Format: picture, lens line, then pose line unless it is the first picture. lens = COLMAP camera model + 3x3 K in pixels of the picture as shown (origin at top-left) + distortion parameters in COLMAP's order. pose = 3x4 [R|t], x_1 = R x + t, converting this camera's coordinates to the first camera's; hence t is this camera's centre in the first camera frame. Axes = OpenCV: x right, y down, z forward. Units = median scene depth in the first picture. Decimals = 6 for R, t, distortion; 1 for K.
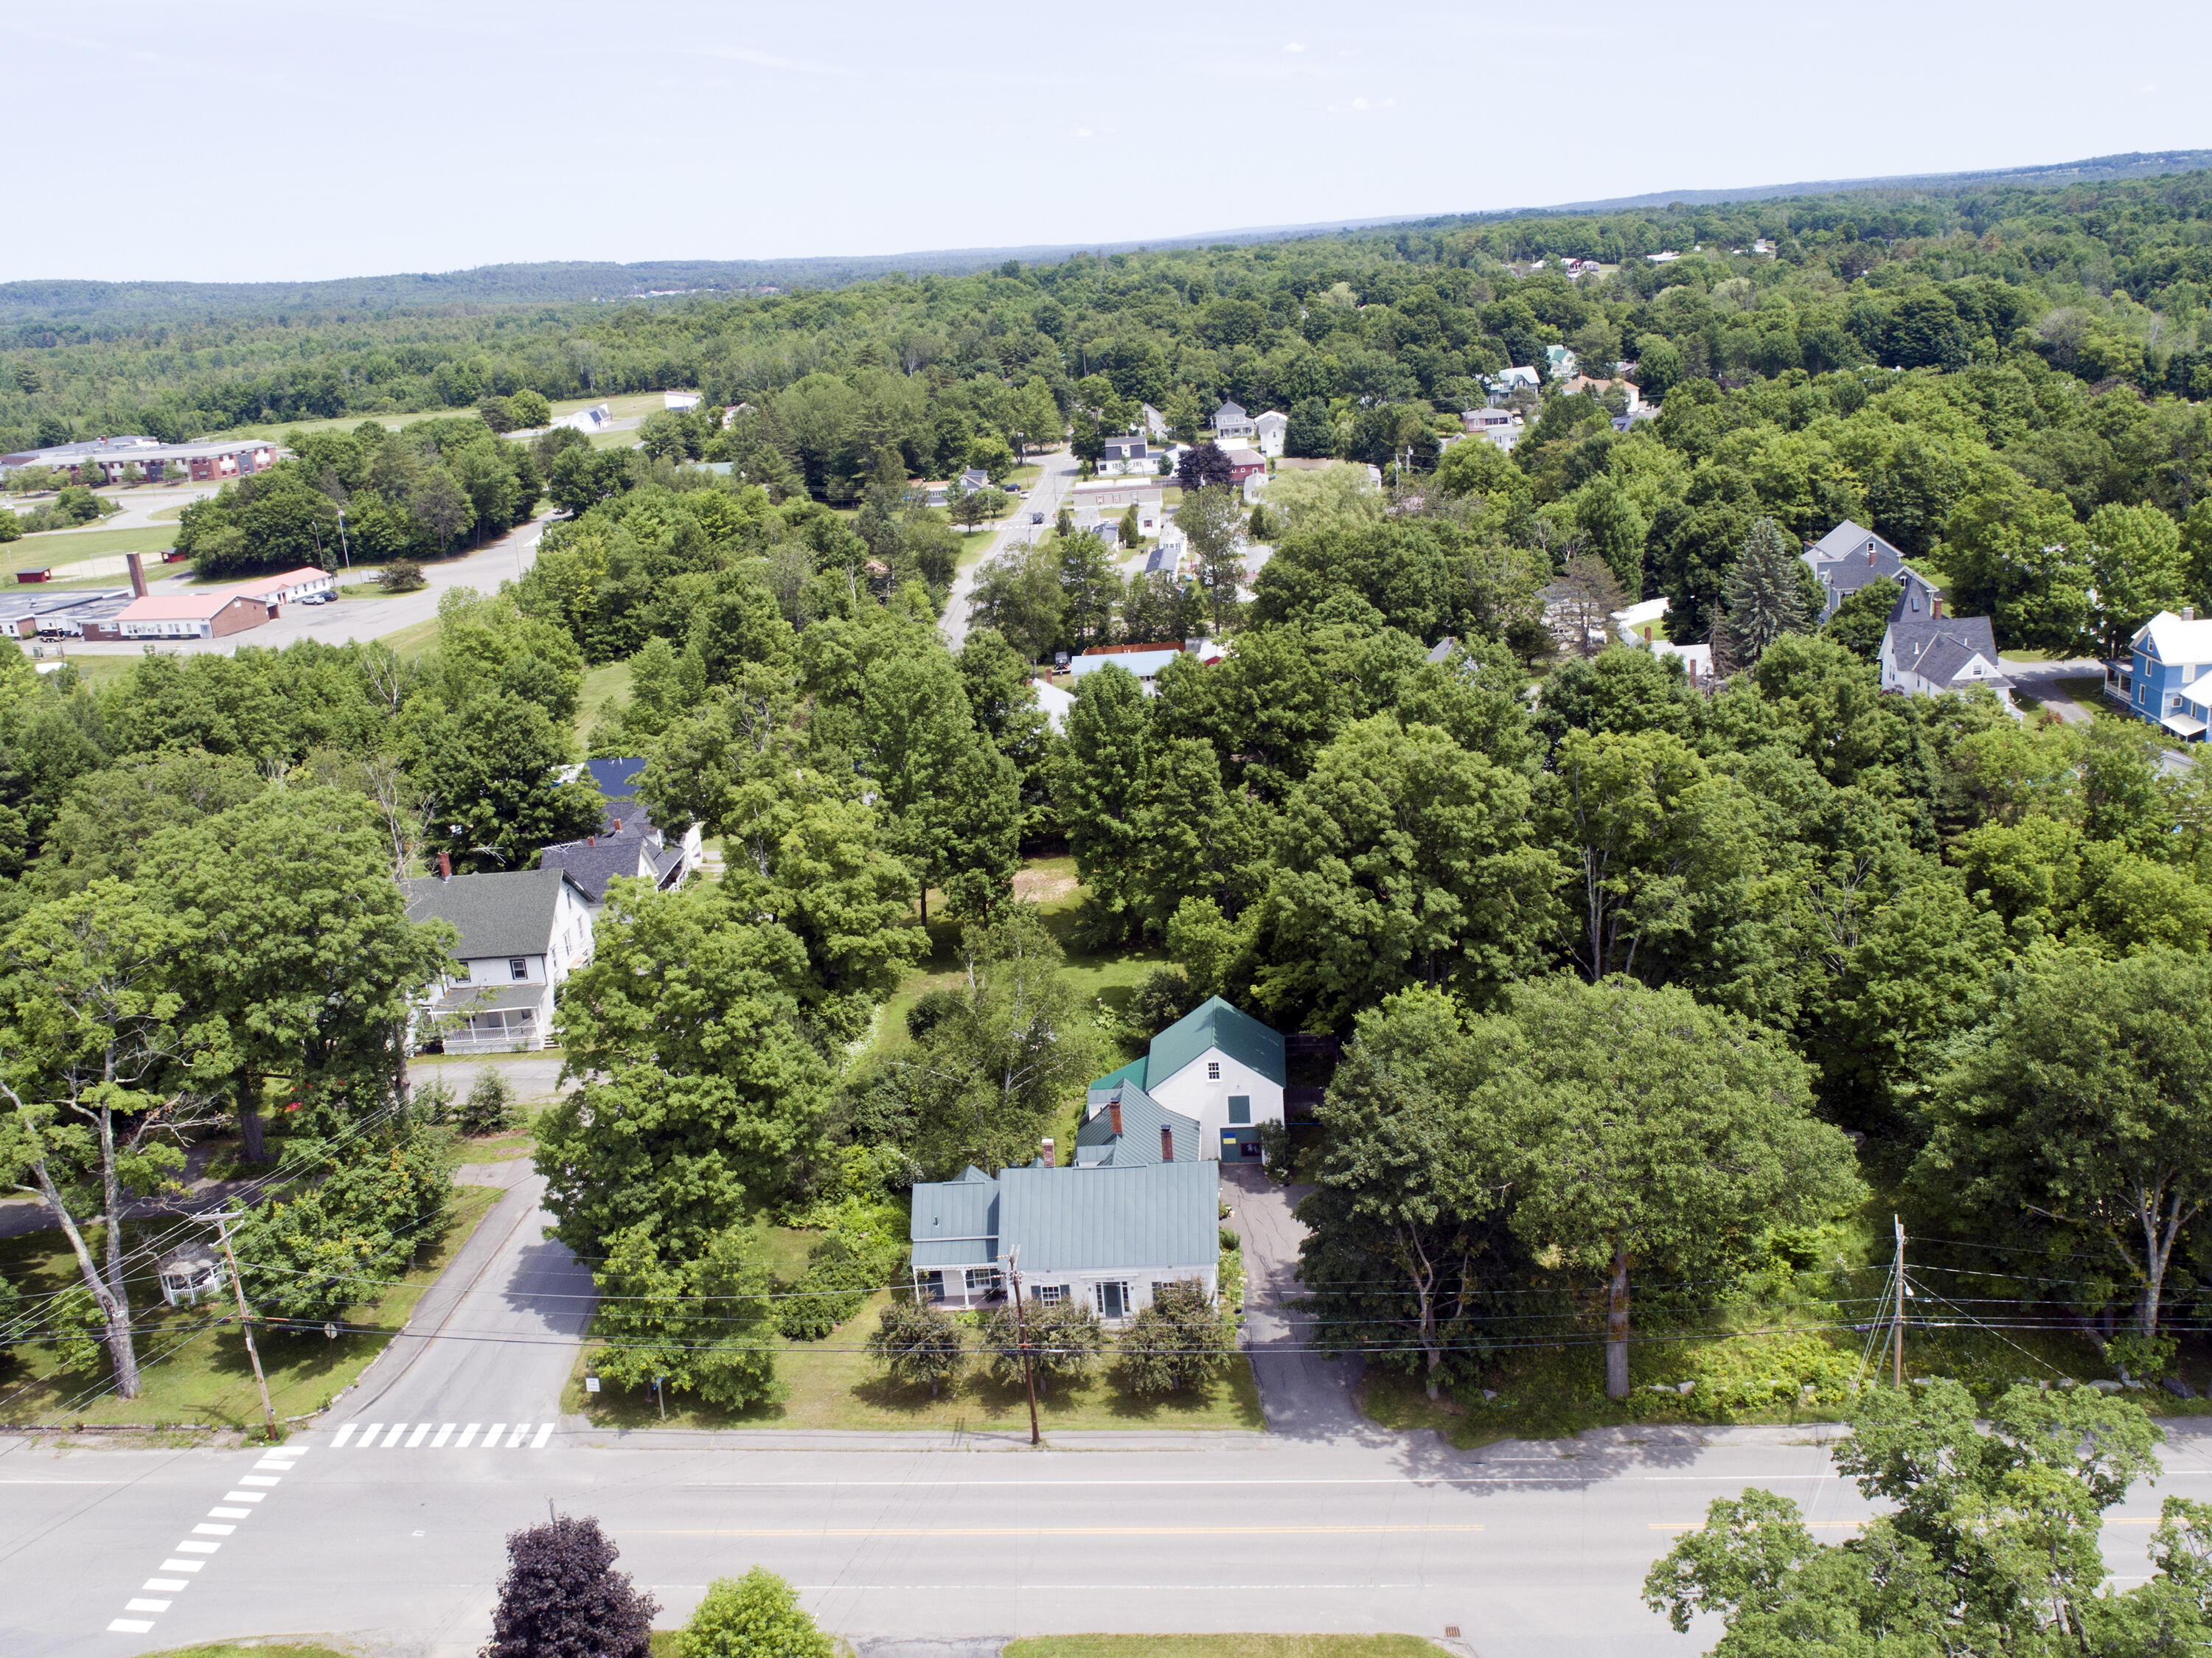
lens RADIAL K [[1598.0, 0, 1103.3], [0, 1598.0, 909.2], [0, 0, 1]] dist [-0.062135, 0.000806]
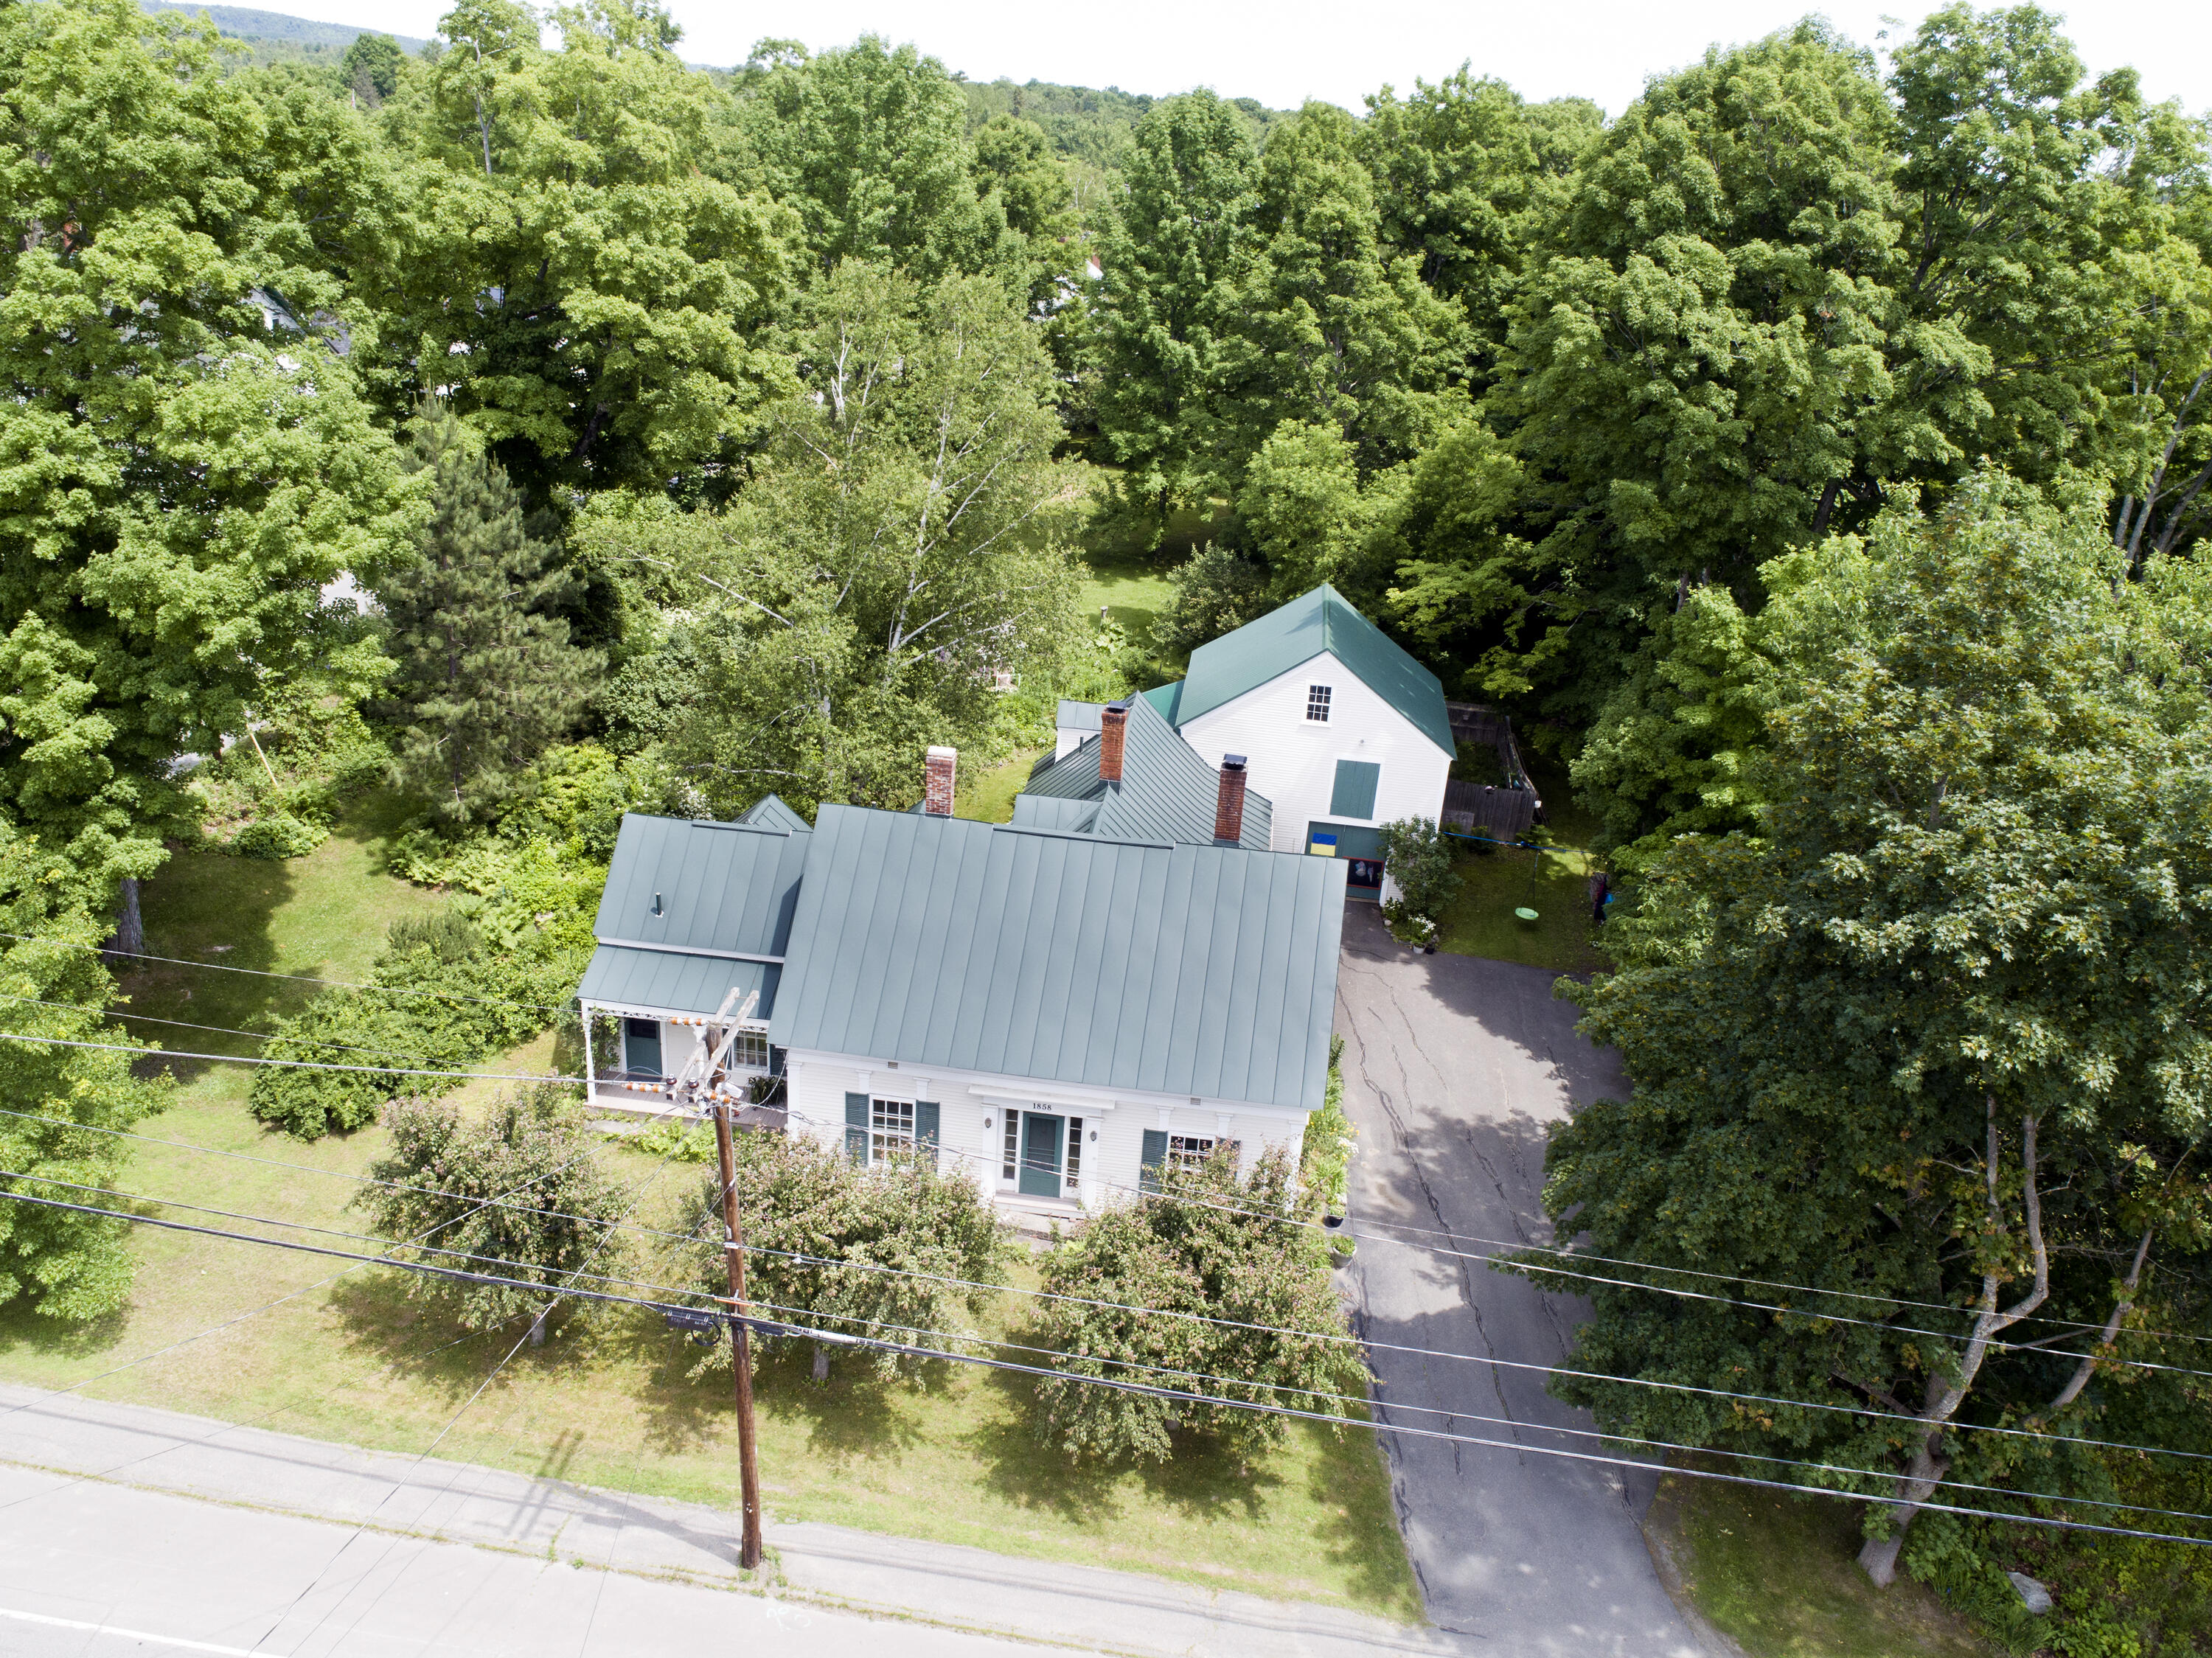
lens RADIAL K [[1598.0, 0, 1103.3], [0, 1598.0, 909.2], [0, 0, 1]] dist [-0.062135, 0.000806]
pose [[0.988161, 0.152137, 0.019819, 0.003596], [-0.153387, 0.976871, 0.148984, 0.111901], [0.003305, -0.150260, 0.988641, 0.561284]]
